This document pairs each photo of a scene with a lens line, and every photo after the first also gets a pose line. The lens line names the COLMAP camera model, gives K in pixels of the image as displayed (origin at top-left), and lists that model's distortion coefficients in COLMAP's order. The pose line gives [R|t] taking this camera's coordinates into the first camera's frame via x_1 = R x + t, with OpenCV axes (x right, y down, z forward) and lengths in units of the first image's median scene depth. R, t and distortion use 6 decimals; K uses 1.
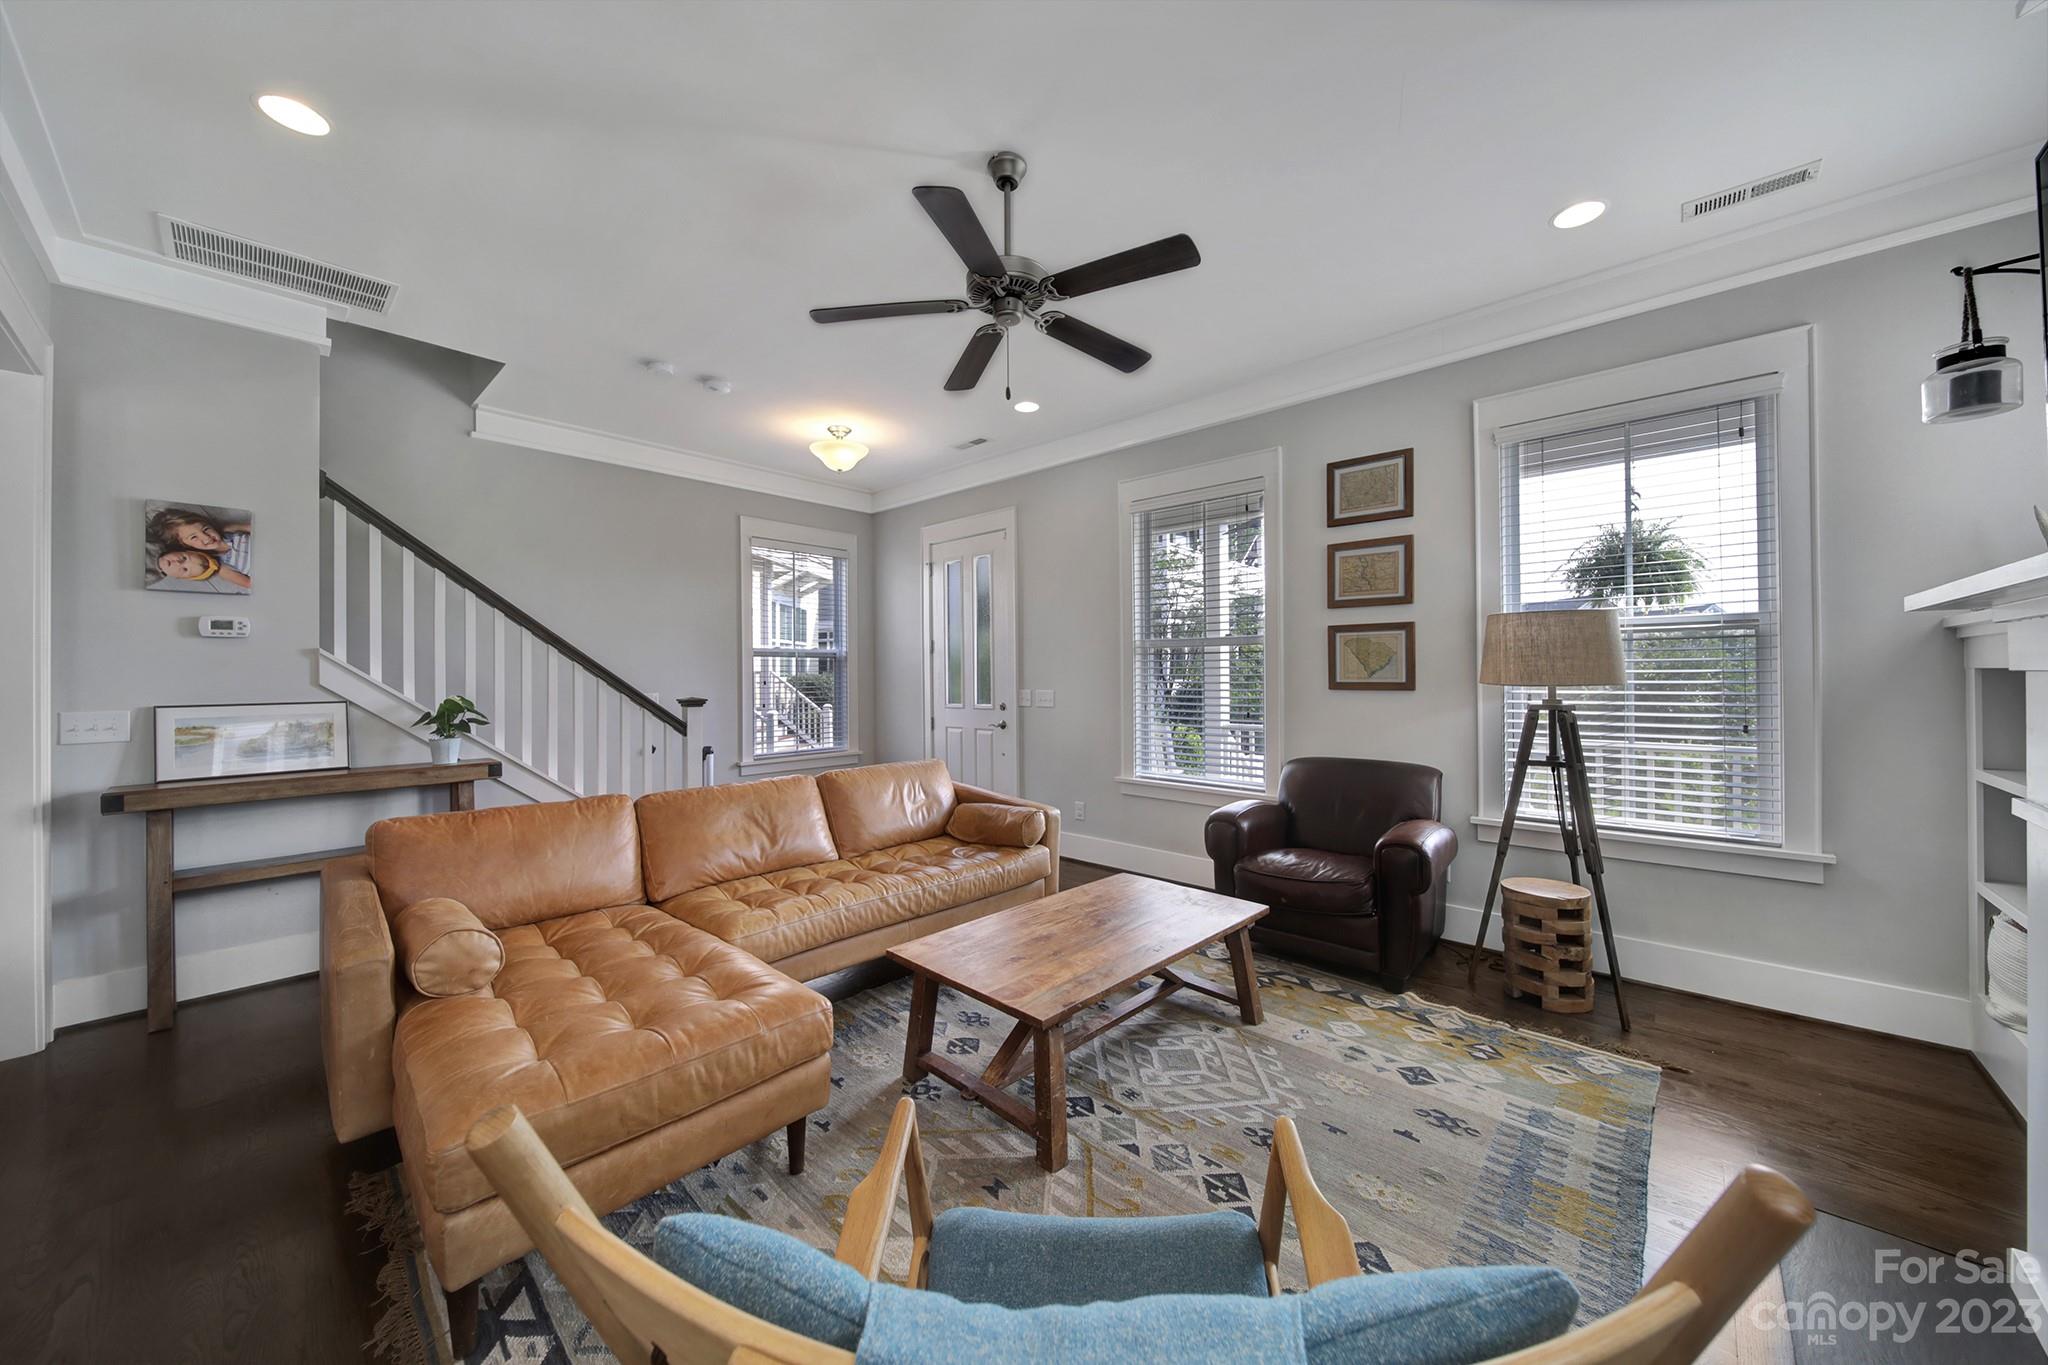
lens RADIAL K [[712.1, 0, 1018.0], [0, 712.1, 670.3], [0, 0, 1]] dist [-0.001050, -0.000287]
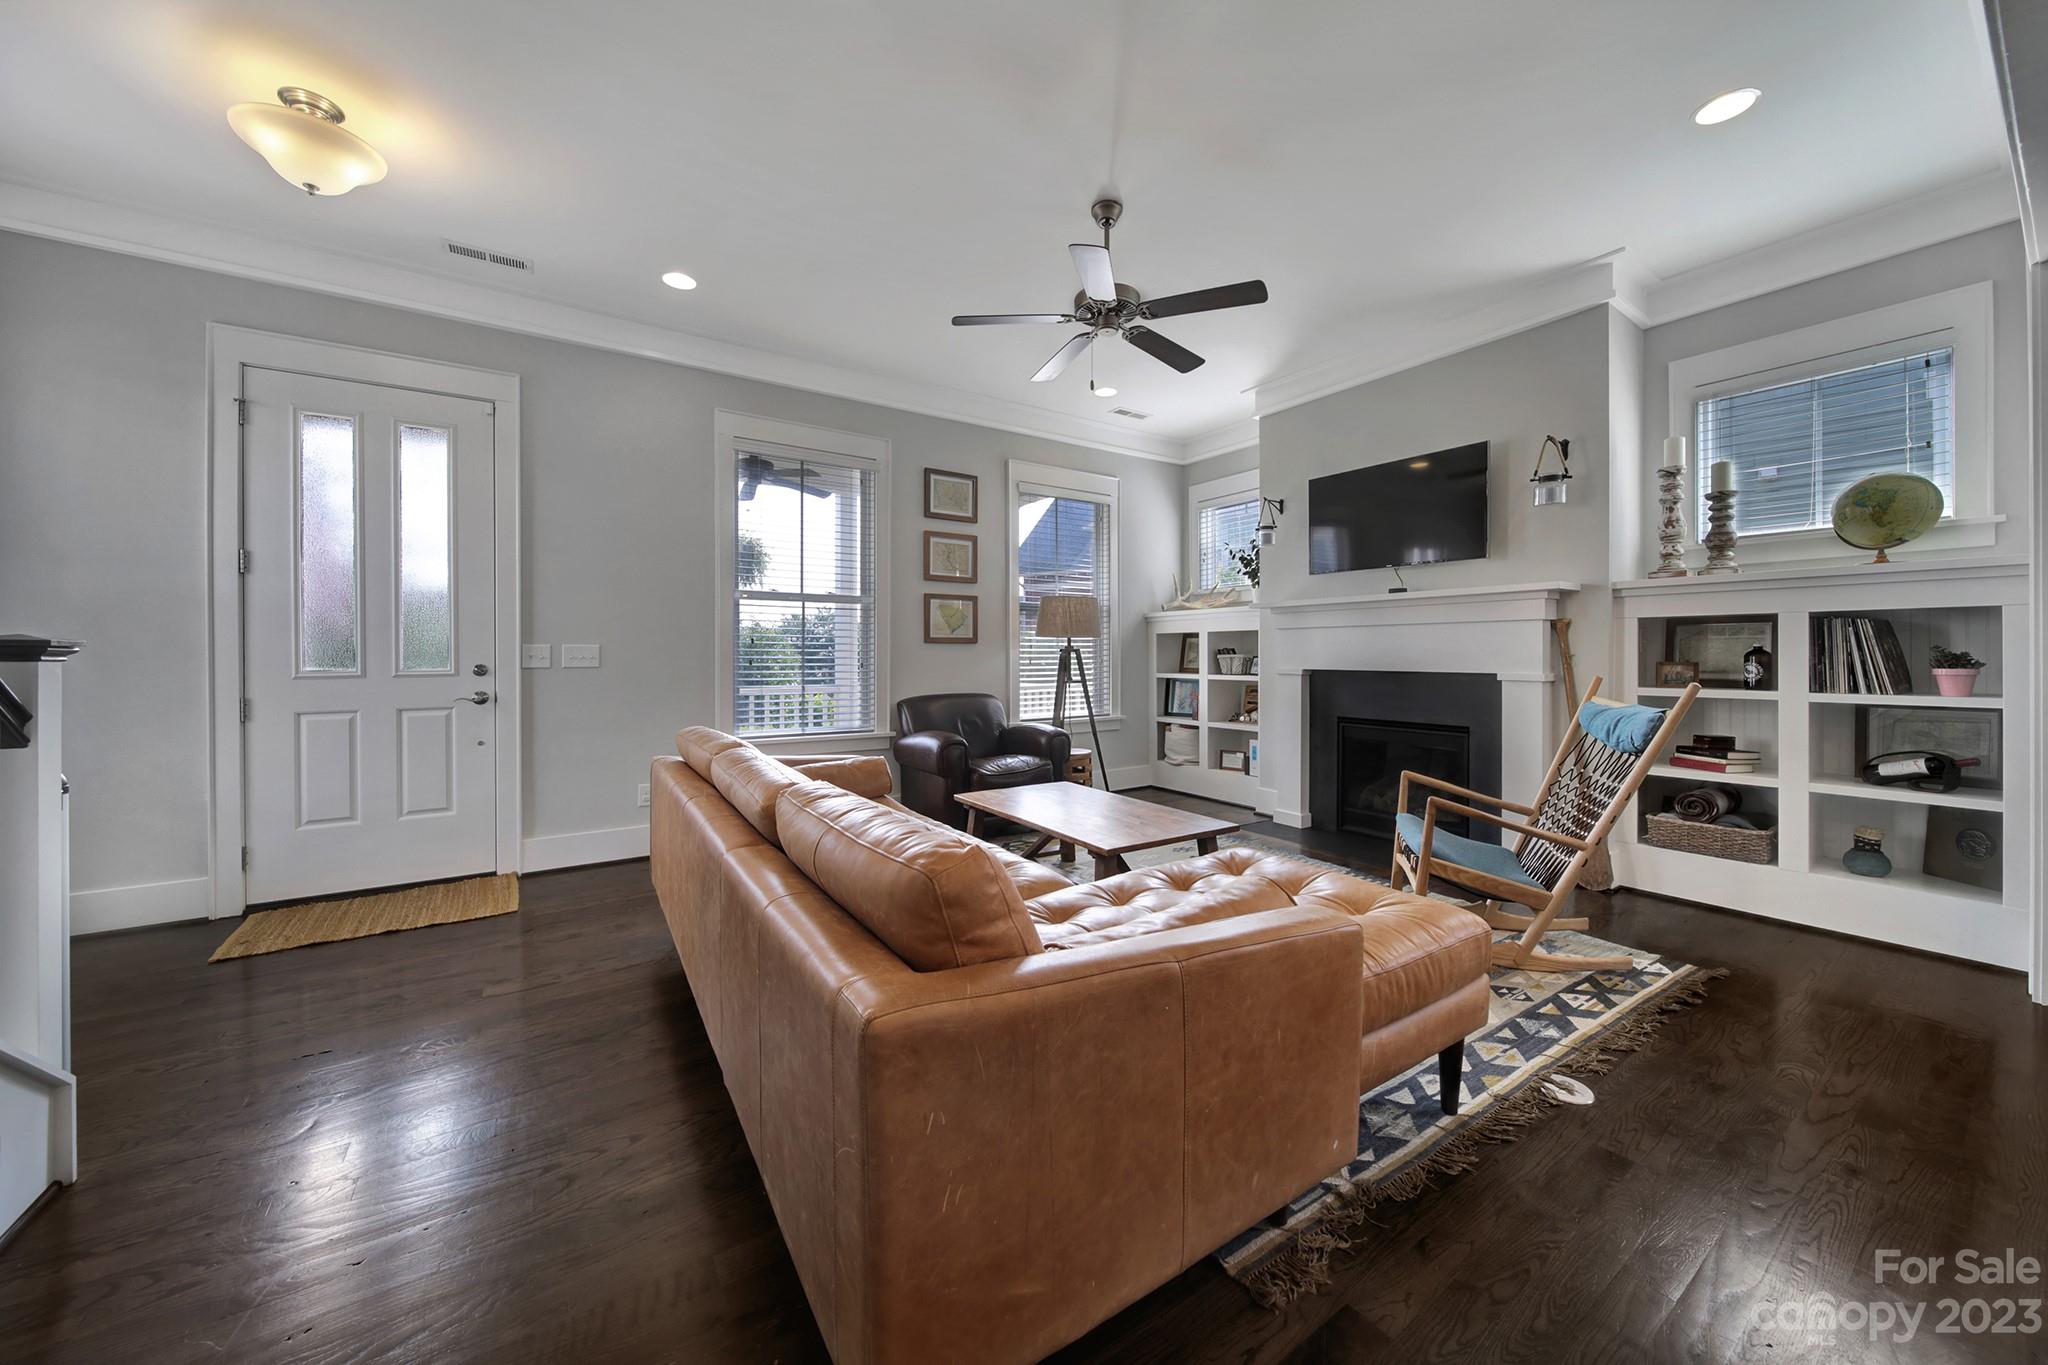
lens RADIAL K [[724.0, 0, 1028.0], [0, 724.0, 655.5], [0, 0, 1]] dist [-0.000220, -0.000134]
pose [[0.233202, 0.006739, 0.972405, -1.004615], [-0.003593, 0.999975, -0.006069, 0.072784], [-0.972422, -0.002078, 0.233220, 0.647704]]
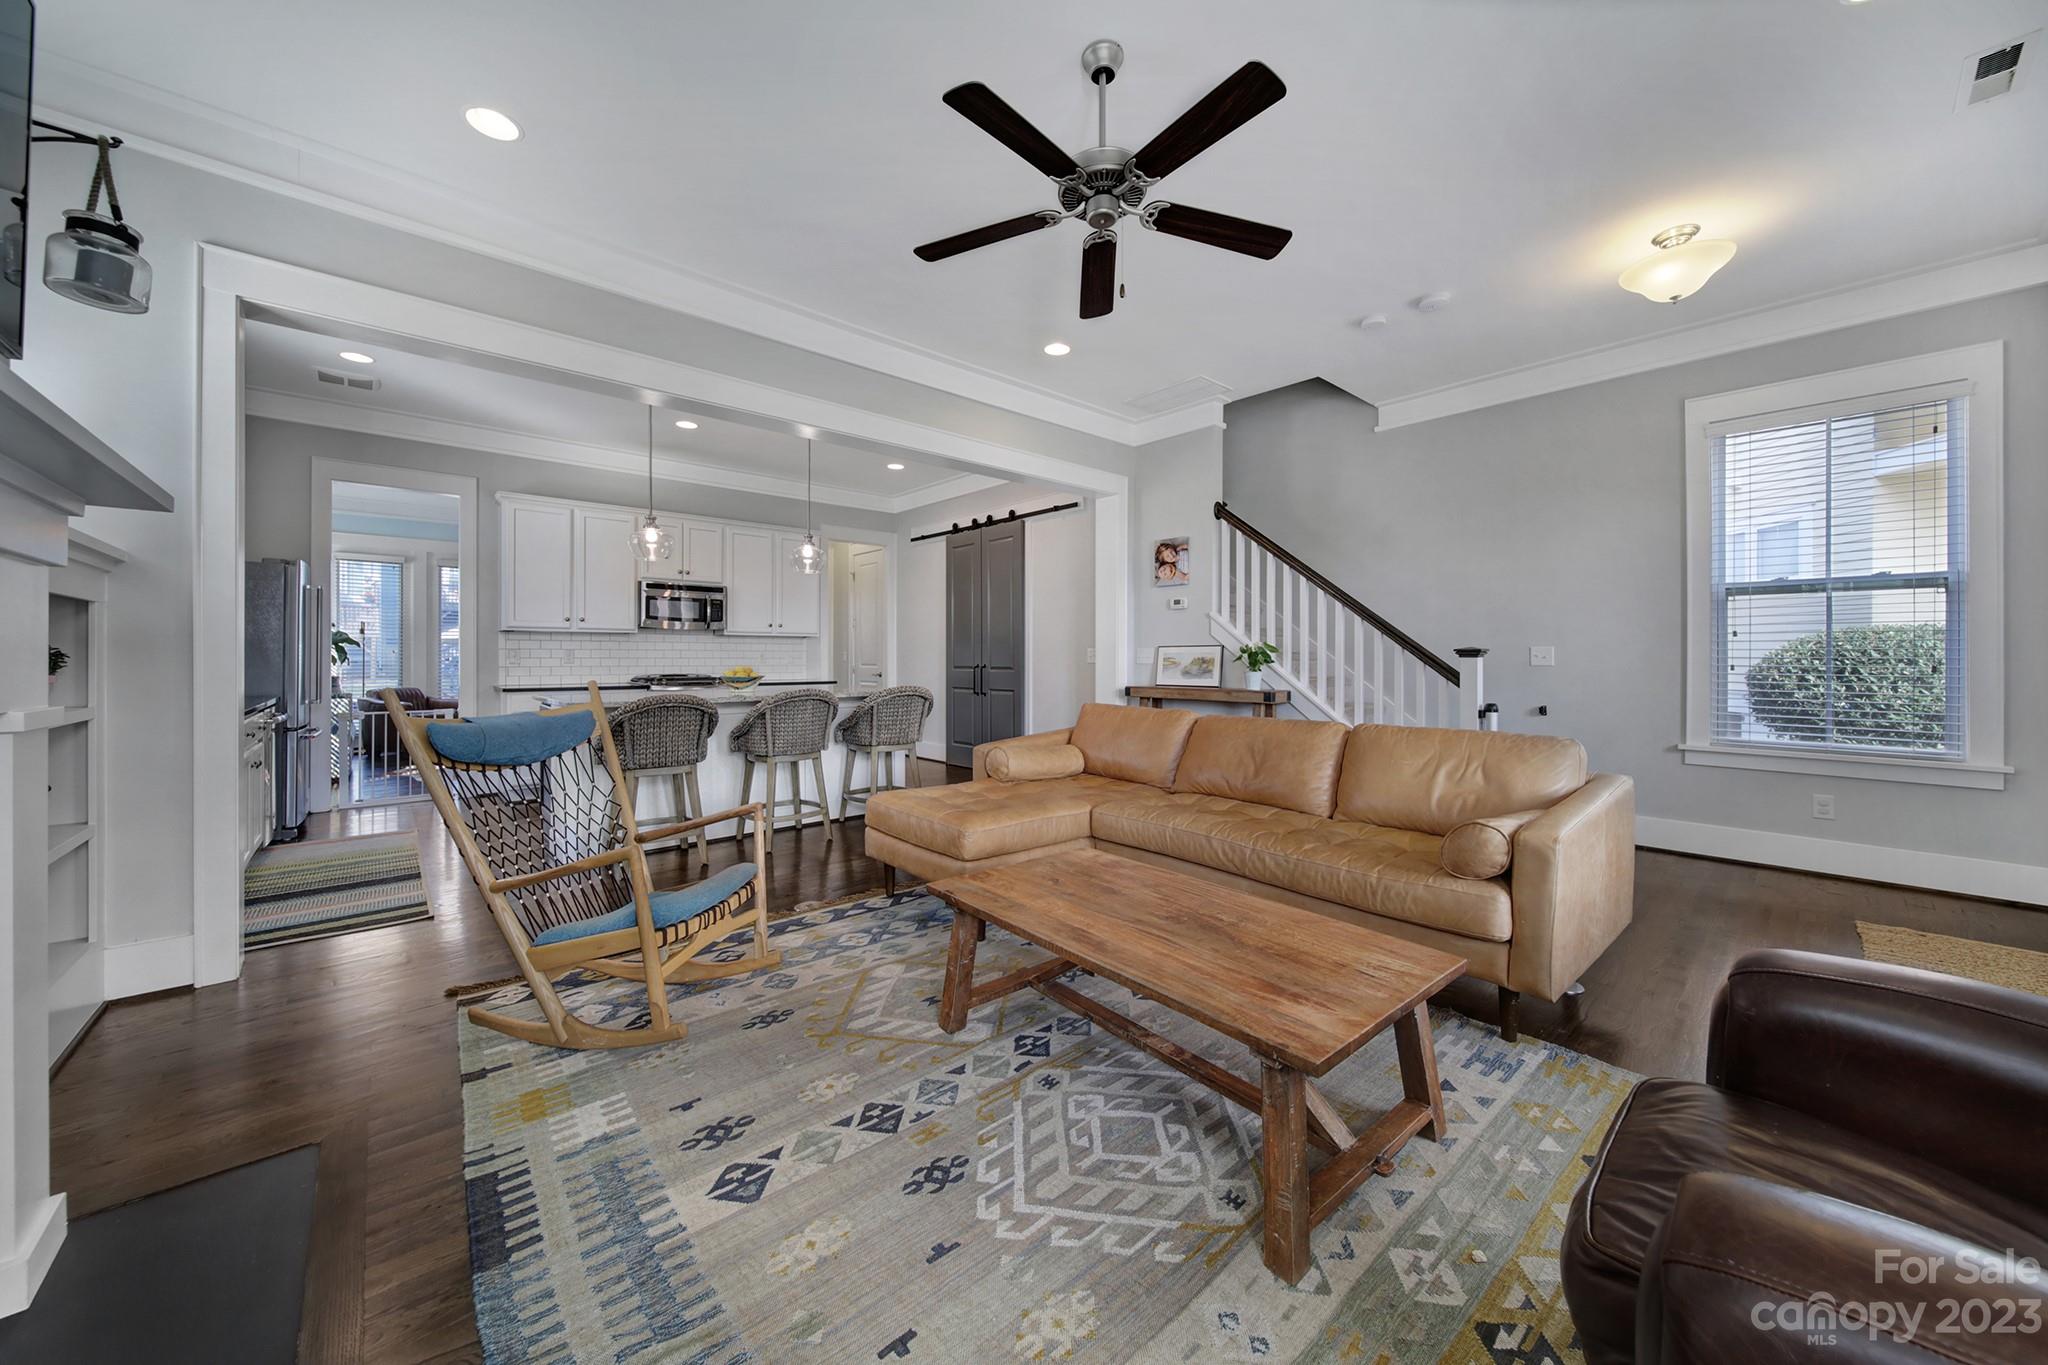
lens RADIAL K [[724.0, 0, 1028.0], [0, 724.0, 655.5], [0, 0, 1]] dist [-0.000220, -0.000134]
pose [[-0.088160, 0.004577, -0.996096, 0.739458], [0.005349, 0.999977, 0.004122, 0.061597], [0.996092, -0.004965, -0.088183, 0.766503]]
